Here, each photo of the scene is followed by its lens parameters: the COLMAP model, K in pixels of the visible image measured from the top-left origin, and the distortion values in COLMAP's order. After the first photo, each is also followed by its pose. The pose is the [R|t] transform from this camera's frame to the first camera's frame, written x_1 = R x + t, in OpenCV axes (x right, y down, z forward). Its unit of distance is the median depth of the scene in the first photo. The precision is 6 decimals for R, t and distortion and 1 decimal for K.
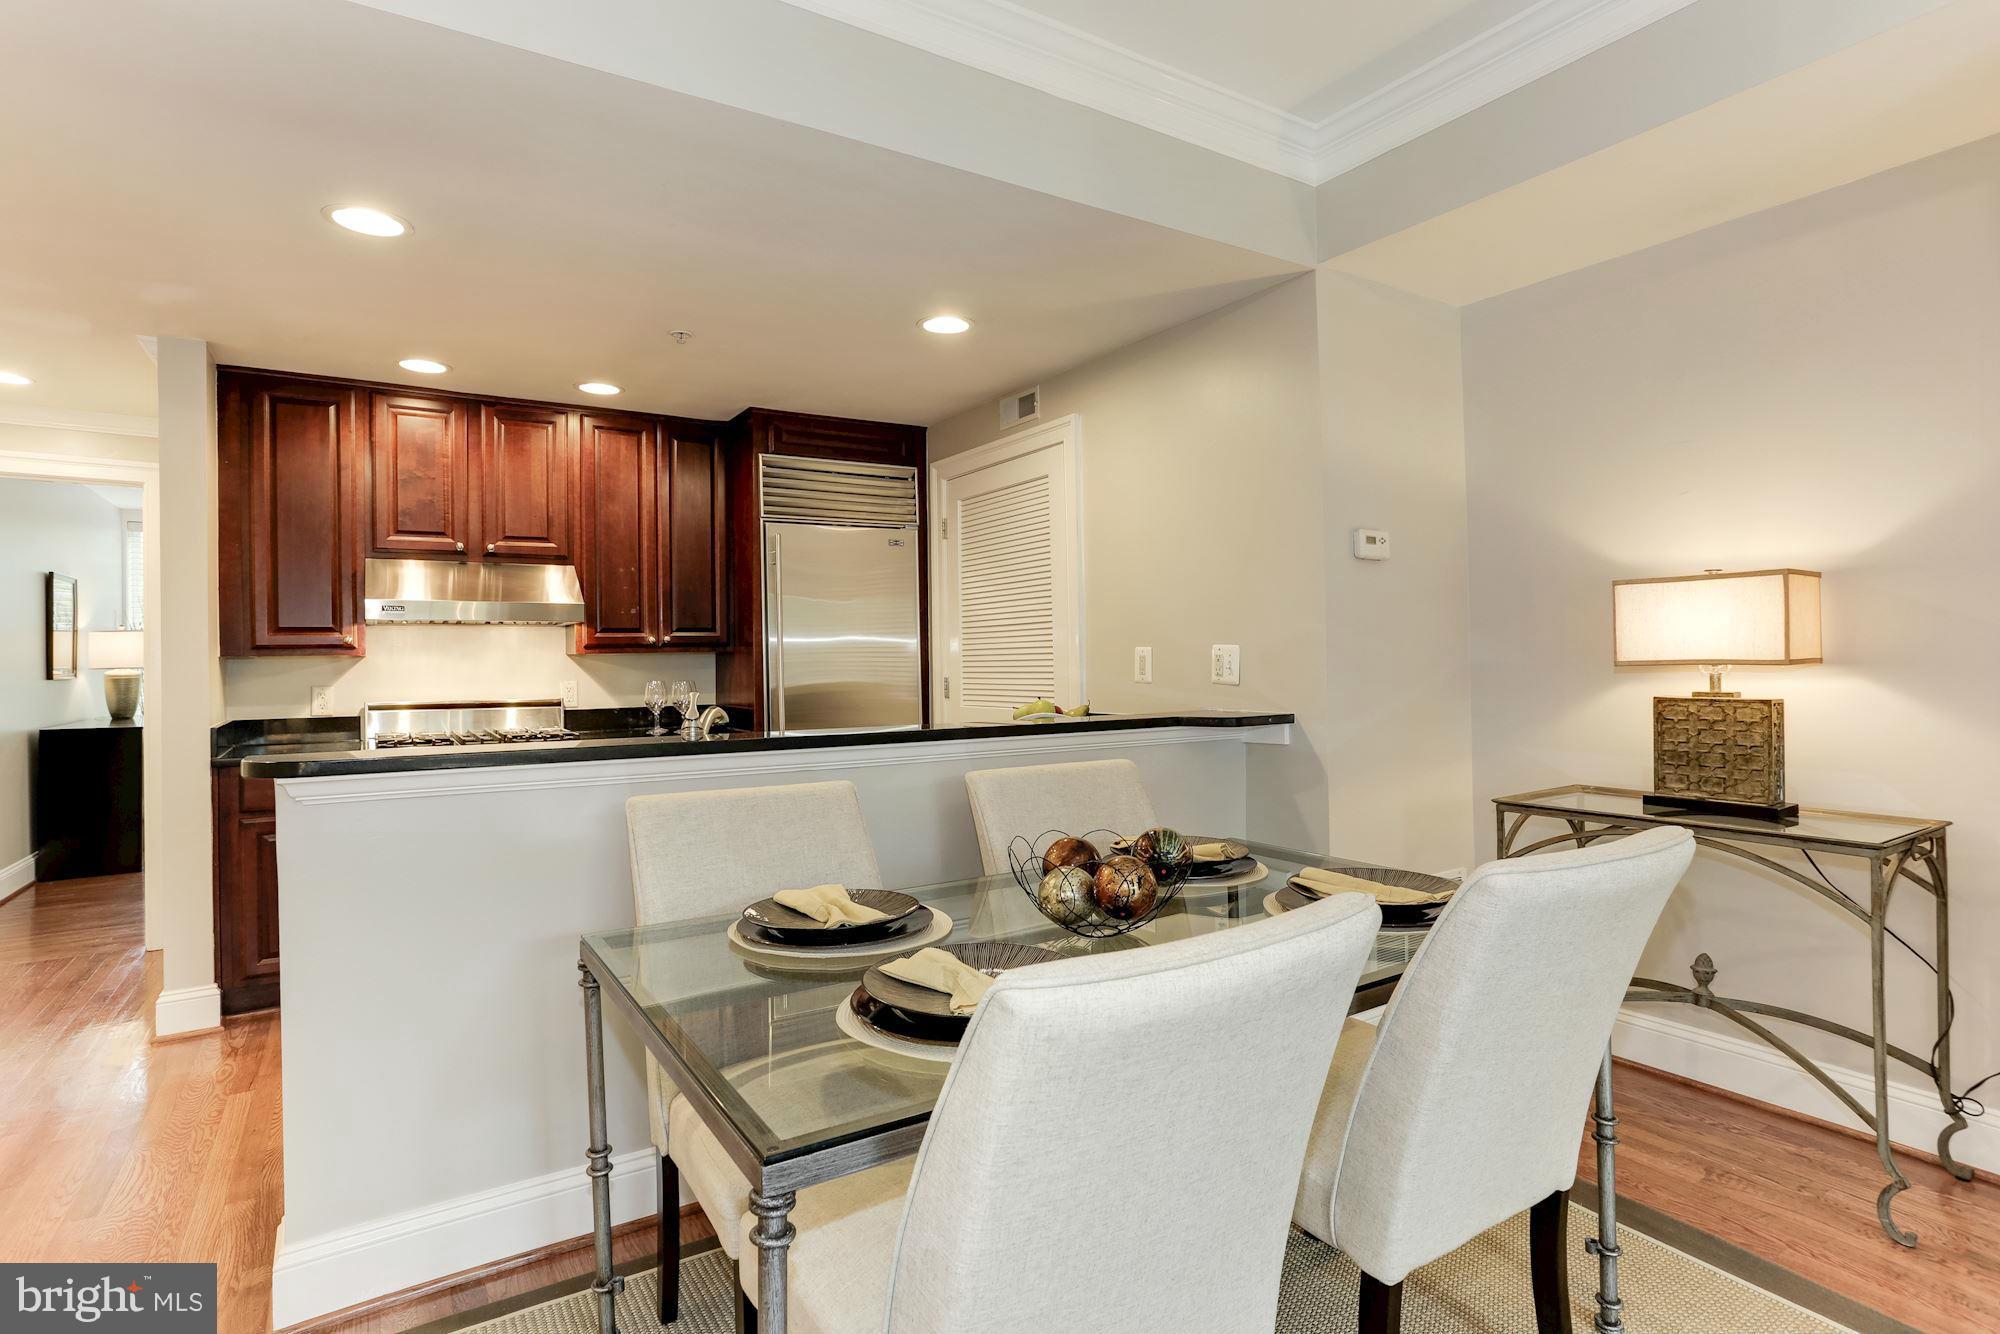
lens RADIAL K [[1004.3, 0, 1006.2], [0, 1004.3, 650.8], [0, 0, 1]] dist [-0.034977, 0.018569]
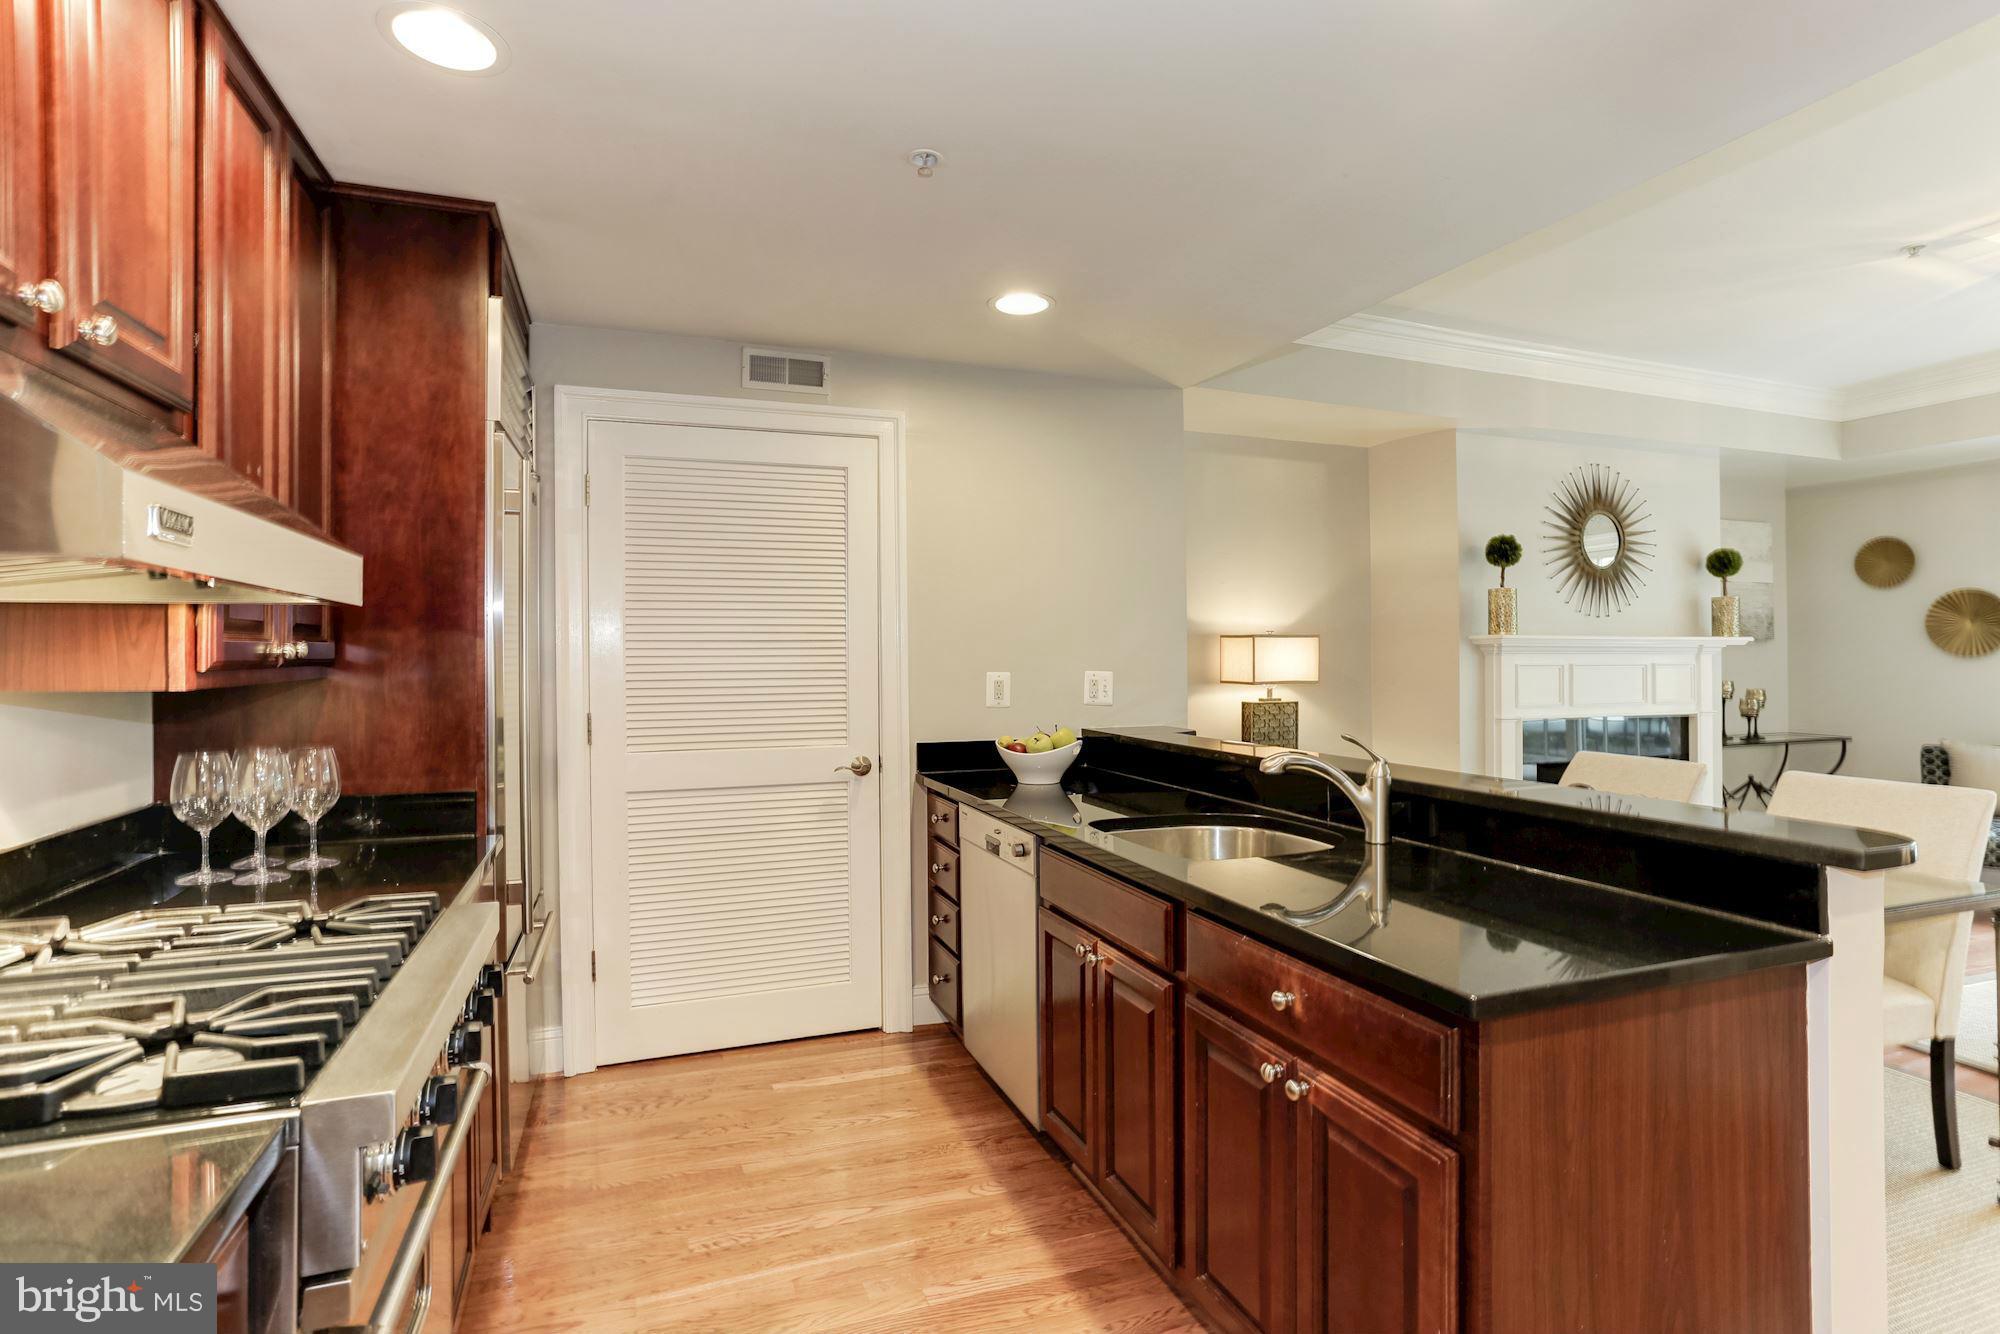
lens RADIAL K [[1004.3, 0, 996.1], [0, 1004.3, 659.5], [0, 0, 1]] dist [-0.034977, 0.018569]
pose [[0.214689, 0.008781, 0.976643, -0.754483], [-0.009774, 0.999929, -0.006842, -0.008289], [-0.976634, -0.008077, 0.214759, 0.688672]]
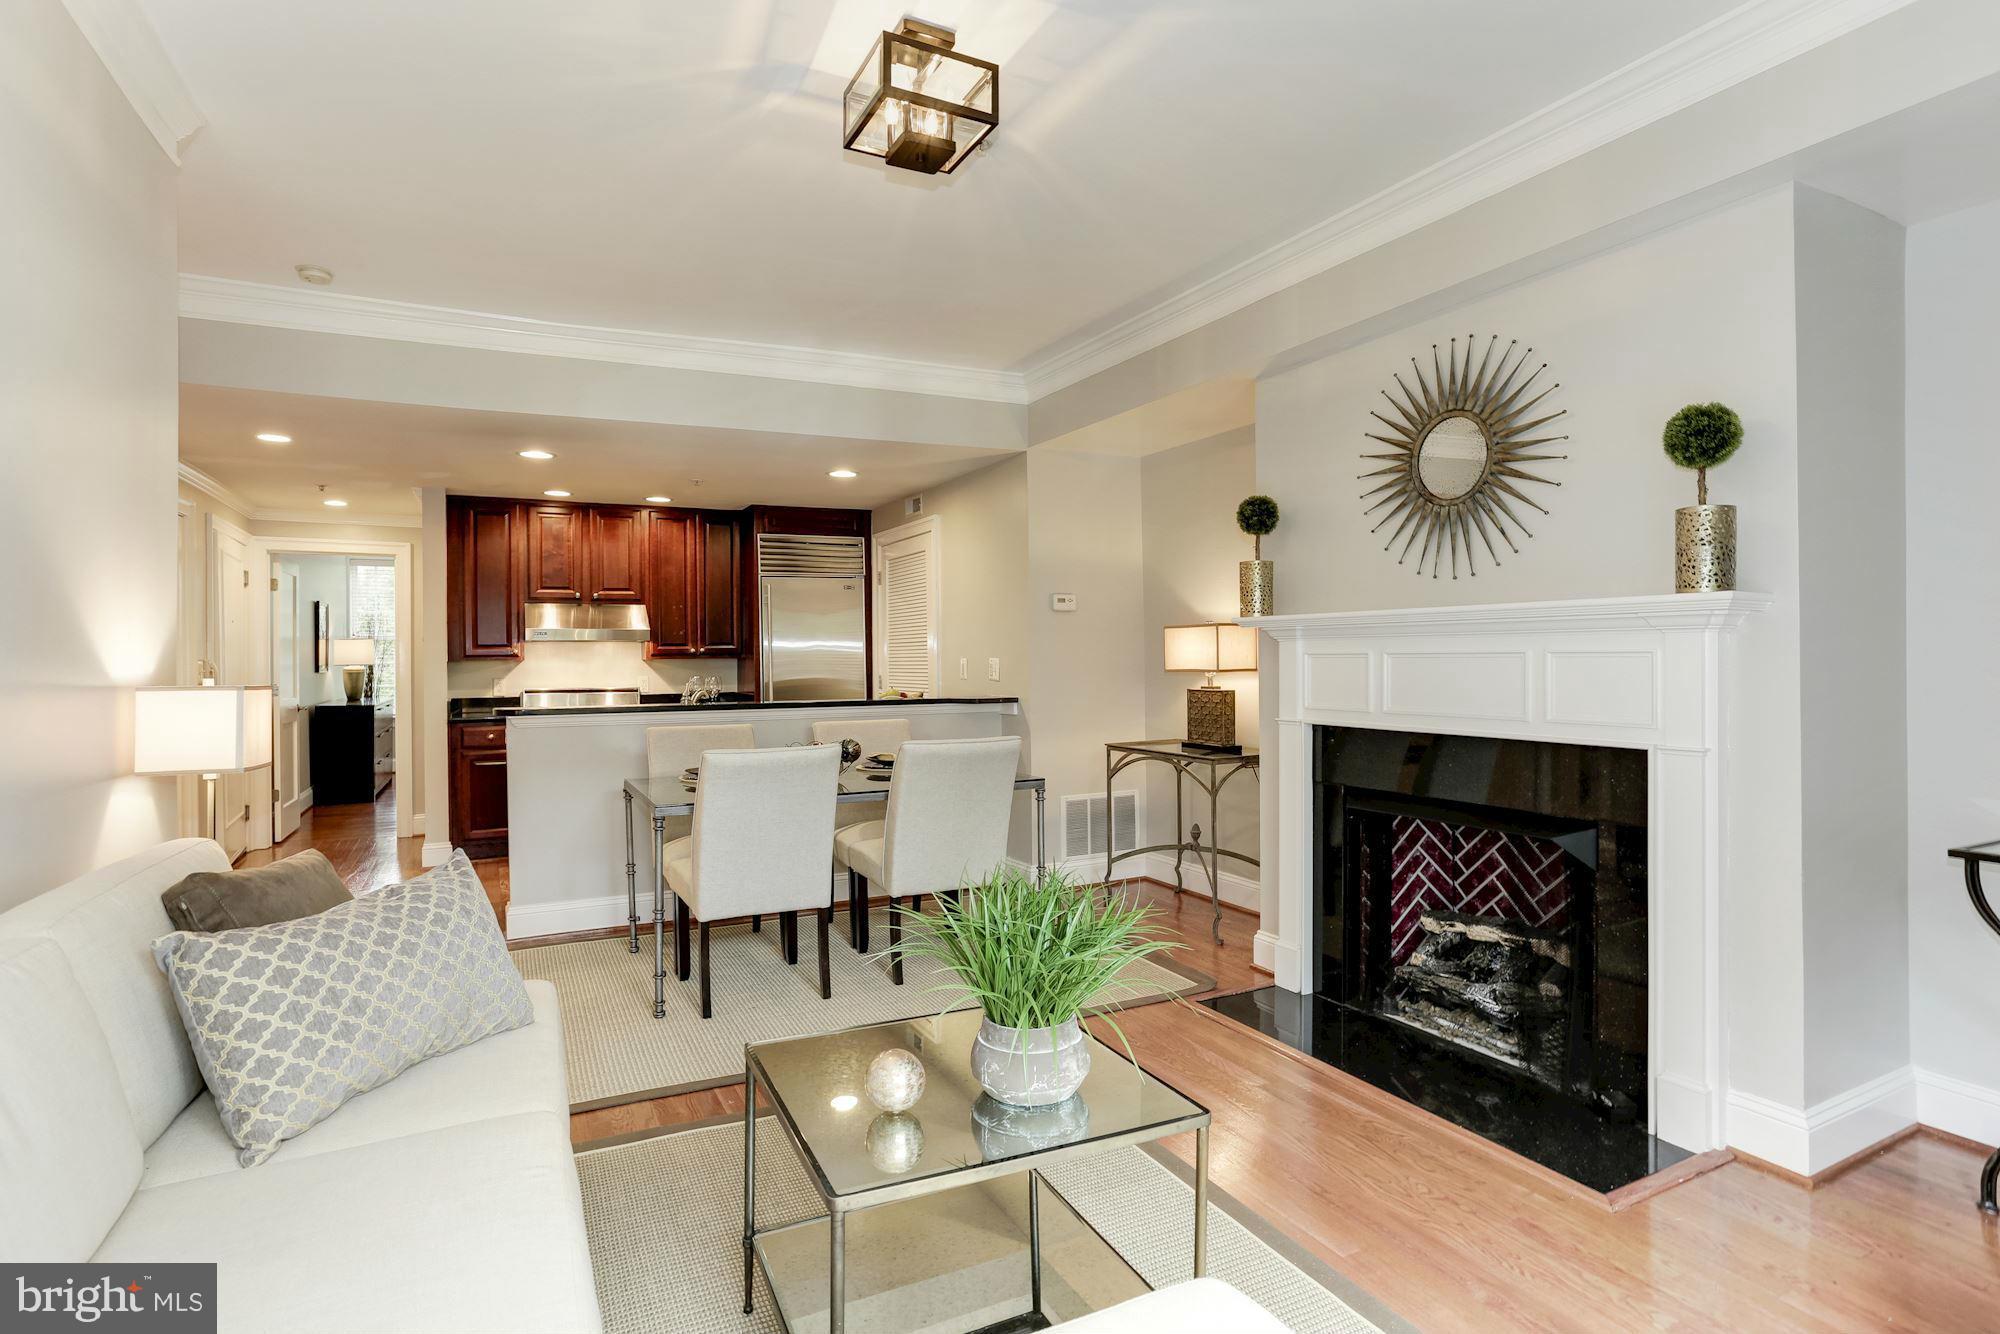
lens RADIAL K [[1004.3, 0, 1000.4], [0, 1004.3, 653.2], [0, 0, 1]] dist [-0.034977, 0.018569]
pose [[0.994962, 0.004644, -0.100143, 0.319803], [-0.004093, 0.999975, 0.005707, -0.019632], [0.100167, -0.005269, 0.994957, -0.587259]]
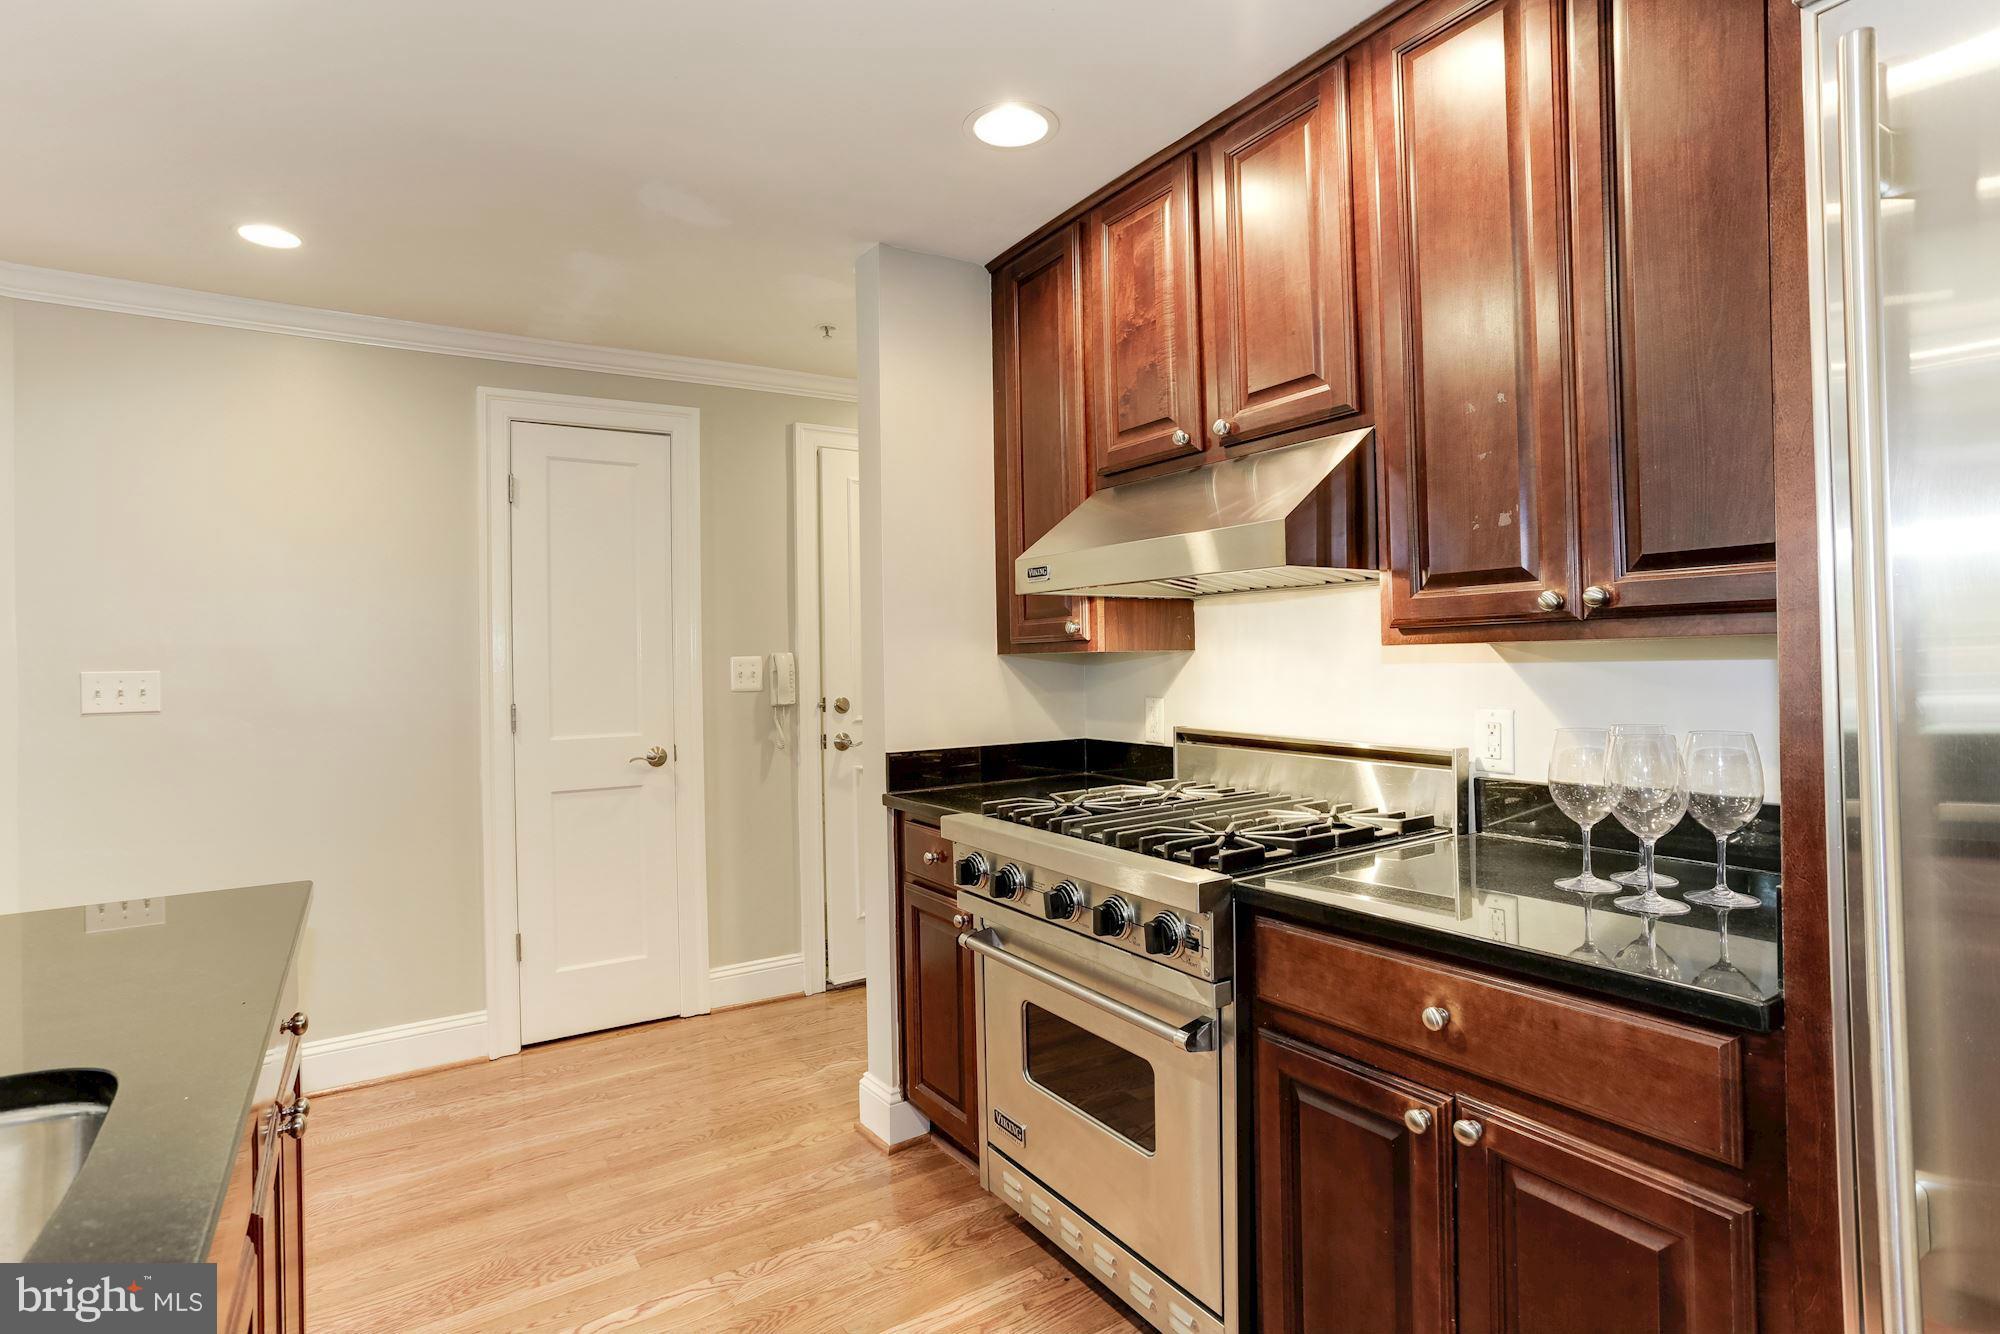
lens RADIAL K [[1004.3, 0, 1009.8], [0, 1004.3, 659.3], [0, 0, 1]] dist [-0.034977, 0.018569]
pose [[0.012492, 0.013082, -0.999836, -0.034705], [0.026166, 0.999568, 0.013406, -0.000409], [0.999580, -0.026329, 0.012144, 0.898083]]
